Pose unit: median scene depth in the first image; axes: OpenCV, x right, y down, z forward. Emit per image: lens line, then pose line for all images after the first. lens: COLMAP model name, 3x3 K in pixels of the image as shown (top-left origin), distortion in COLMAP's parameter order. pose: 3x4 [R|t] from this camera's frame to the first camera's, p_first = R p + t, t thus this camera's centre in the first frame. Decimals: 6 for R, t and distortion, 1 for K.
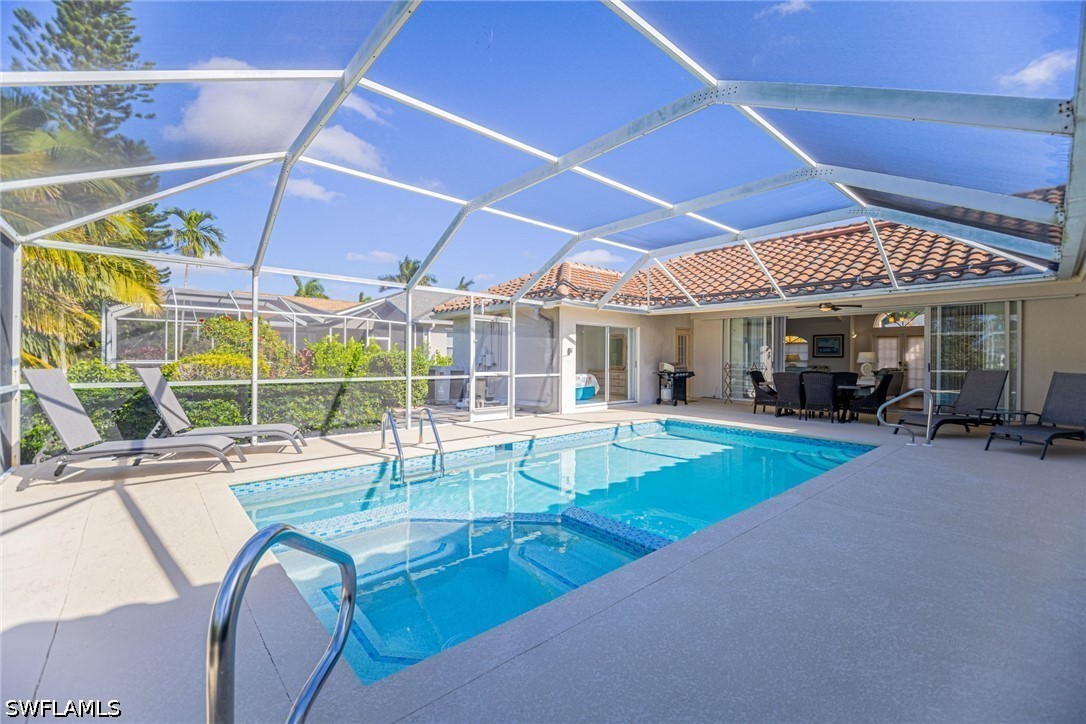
lens RADIAL K [[443.4, 0, 543.0], [0, 443.4, 362.0], [0, 0, 1]] dist [0.030130, 0.000017]
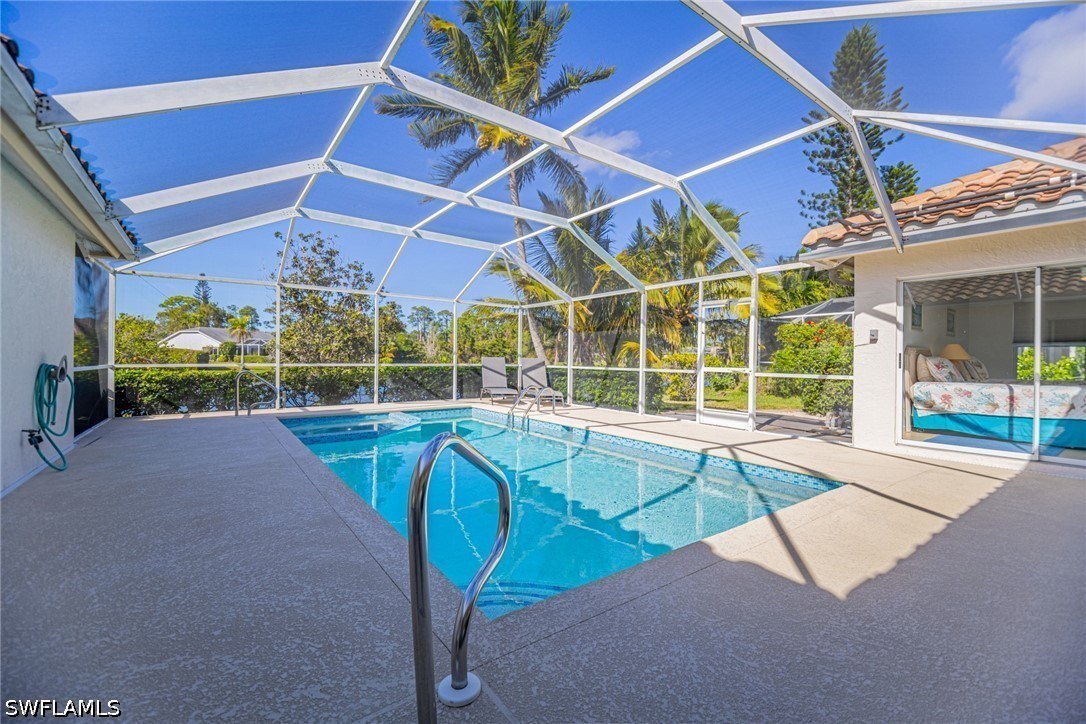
lens RADIAL K [[458.8, 0, 541.2], [0, 458.8, 358.0], [0, 0, 1]] dist [-0.002064, -0.000512]
pose [[-0.075630, -0.011183, -0.997073, 0.738329], [-0.017003, 0.999806, -0.009924, 0.017077], [0.996991, 0.016202, -0.075806, 0.706236]]
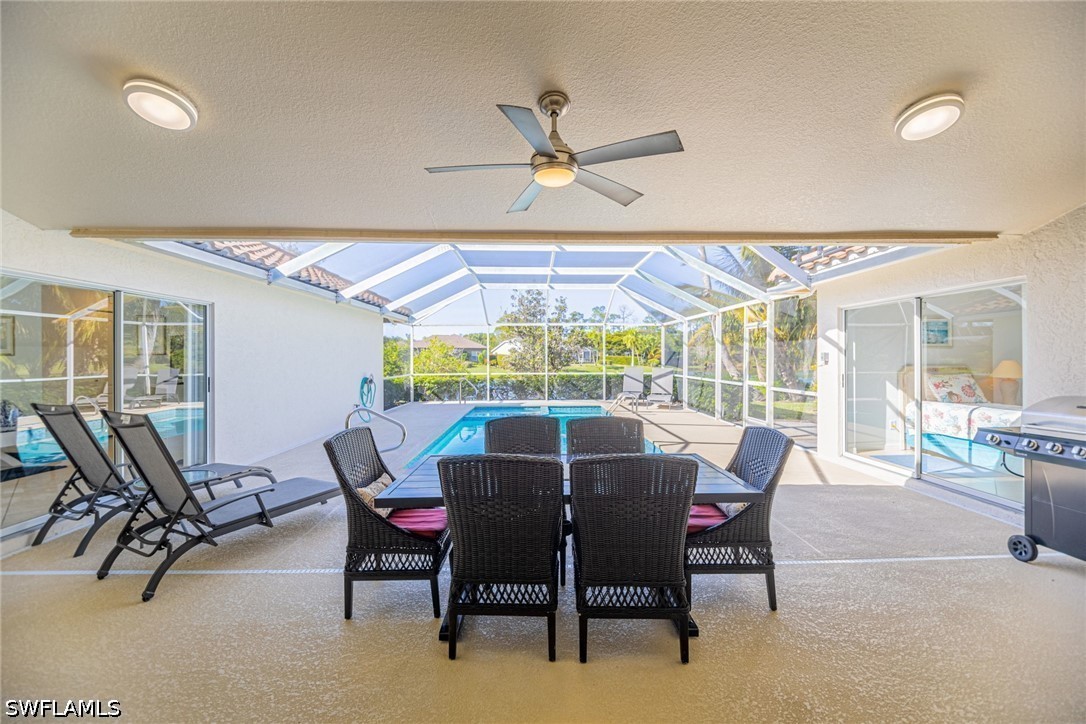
lens RADIAL K [[458.8, 0, 541.2], [0, 458.8, 358.0], [0, 0, 1]] dist [-0.002064, -0.000512]
pose [[-0.643804, -0.002373, -0.765187, 0.902098], [-0.004942, 0.999987, 0.001056, -0.026606], [0.765175, 0.004461, -0.643807, 1.242707]]
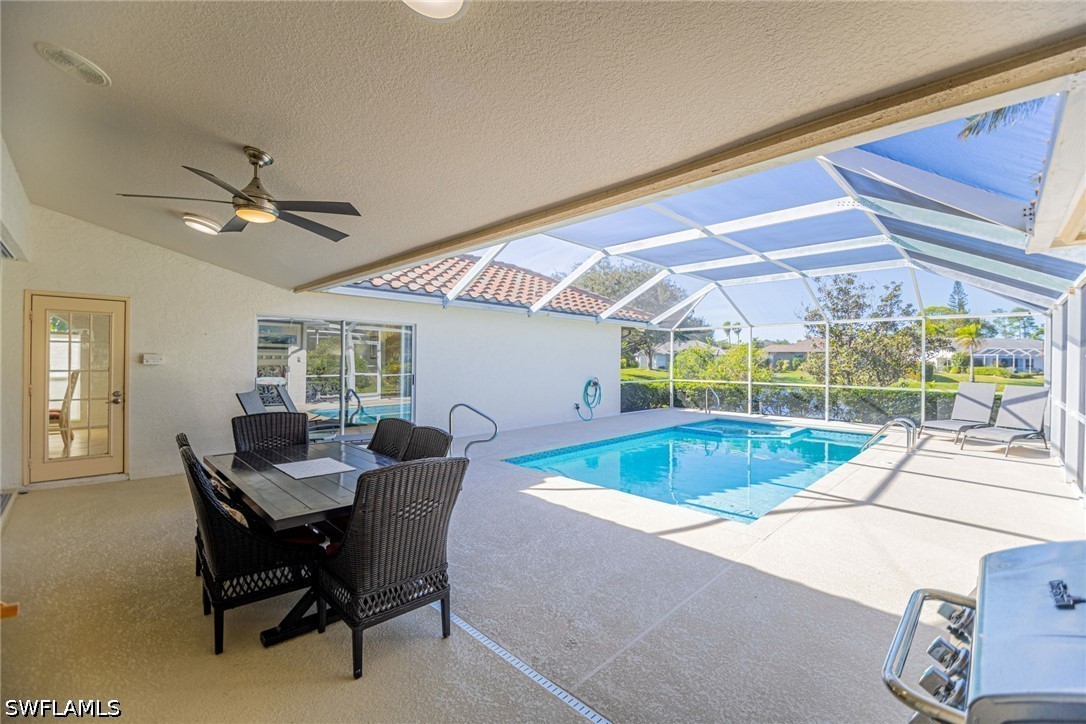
lens RADIAL K [[443.4, 0, 543.0], [0, 443.4, 362.0], [0, 0, 1]] dist [0.030130, 0.000017]
pose [[-0.998654, -0.013994, -0.049942, 0.493263], [-0.014314, 0.999879, 0.006067, -0.030898], [0.049851, 0.006773, -0.998734, 1.406278]]
